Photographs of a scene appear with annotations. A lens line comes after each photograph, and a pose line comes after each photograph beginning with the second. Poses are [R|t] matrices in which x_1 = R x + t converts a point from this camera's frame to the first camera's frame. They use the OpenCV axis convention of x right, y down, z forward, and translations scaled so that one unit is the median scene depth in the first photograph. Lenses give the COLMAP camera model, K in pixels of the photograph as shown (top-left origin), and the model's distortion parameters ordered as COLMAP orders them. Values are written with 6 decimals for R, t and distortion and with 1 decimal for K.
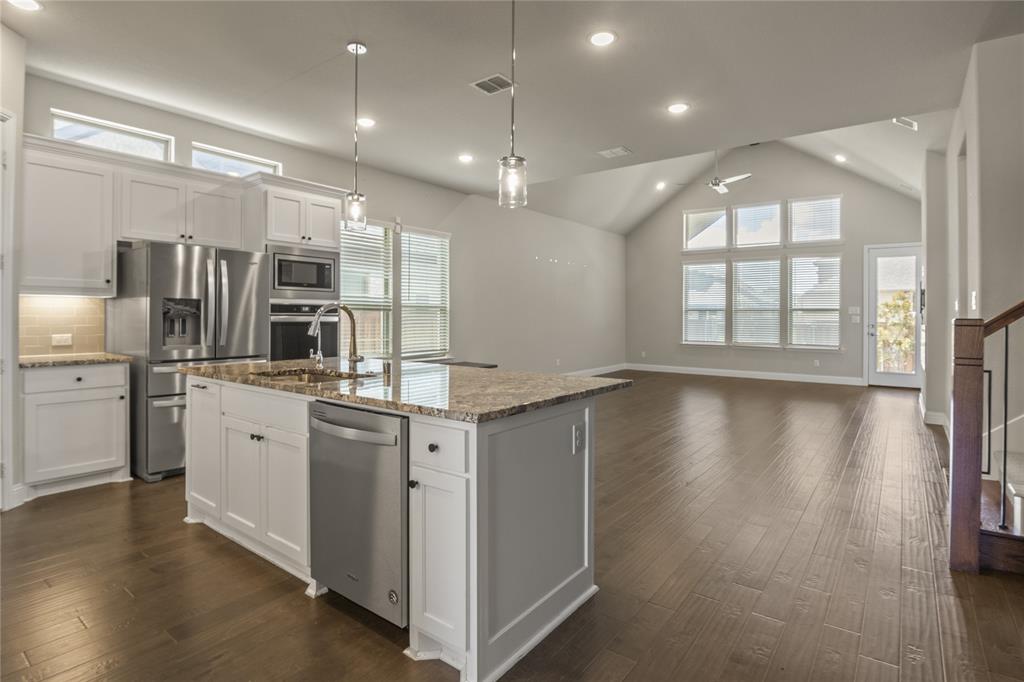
lens RADIAL K [[527.1, 0, 505.2], [0, 527.1, 335.2], [0, 0, 1]] dist [-0.005712, -0.000139]
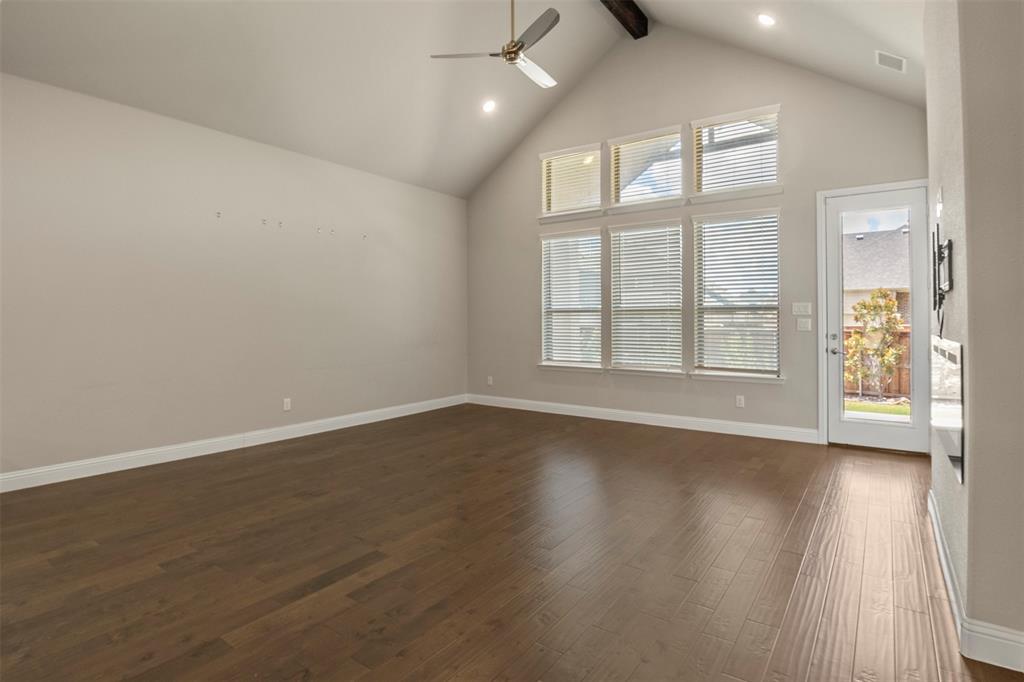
lens RADIAL K [[527.1, 0, 512.2], [0, 527.1, 330.8], [0, 0, 1]] dist [-0.005712, -0.000139]
pose [[0.999458, -0.005332, 0.032481, 0.296994], [0.005903, 0.999829, -0.017499, -0.014127], [-0.032382, 0.017681, 0.999319, 0.397881]]
